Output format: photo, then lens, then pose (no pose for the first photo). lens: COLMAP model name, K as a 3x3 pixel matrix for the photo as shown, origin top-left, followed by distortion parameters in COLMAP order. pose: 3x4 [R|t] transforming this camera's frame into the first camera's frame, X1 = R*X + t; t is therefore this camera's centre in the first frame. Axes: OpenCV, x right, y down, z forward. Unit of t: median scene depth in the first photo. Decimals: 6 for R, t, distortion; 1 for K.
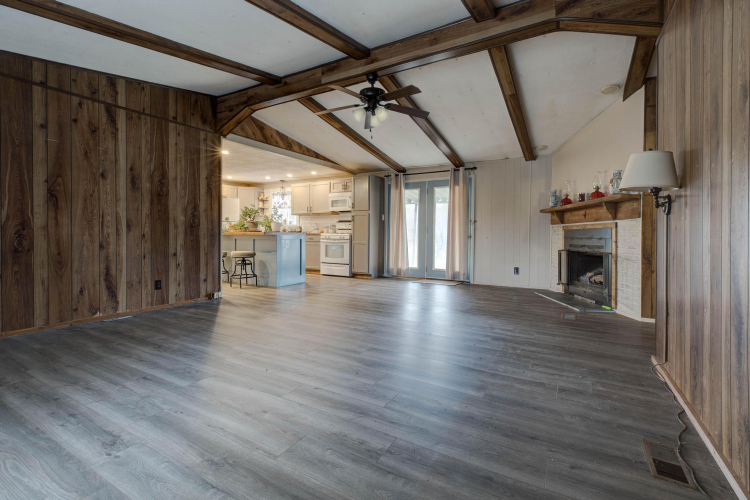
lens RADIAL K [[344.4, 0, 374.2], [0, 344.4, 235.9], [0, 0, 1]] dist [0.000442, -0.000388]
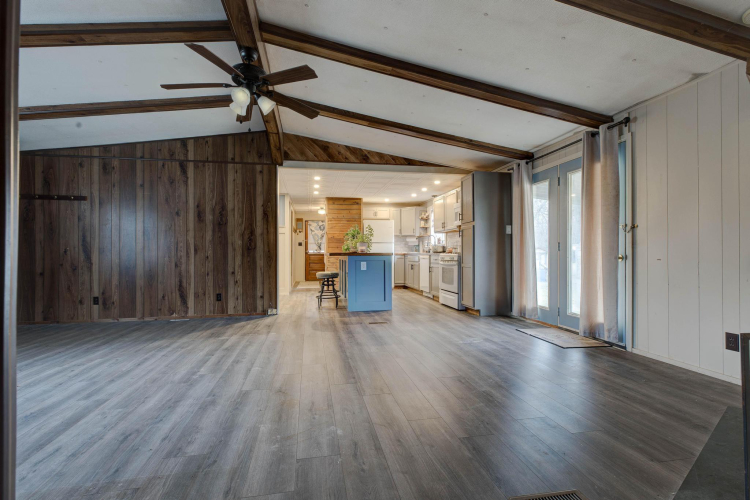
lens RADIAL K [[340.3, 0, 371.7], [0, 340.3, 250.5], [0, 0, 1]] dist [0.004709, -0.001338]
pose [[0.654725, -0.015475, -0.755709, 0.614133], [0.003955, 0.999847, -0.017047, -0.001794], [0.755857, 0.008172, 0.654686, 0.580385]]
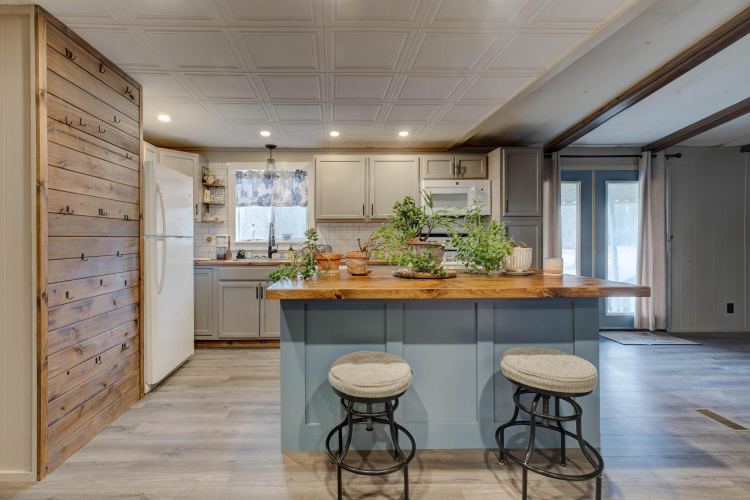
lens RADIAL K [[340.3, 0, 371.7], [0, 340.3, 250.5], [0, 0, 1]] dist [0.004709, -0.001338]
pose [[0.859993, -0.022334, 0.509816, -0.789153], [0.012021, 0.999651, 0.023516, -0.058050], [-0.510164, -0.014095, 0.859962, 1.077943]]
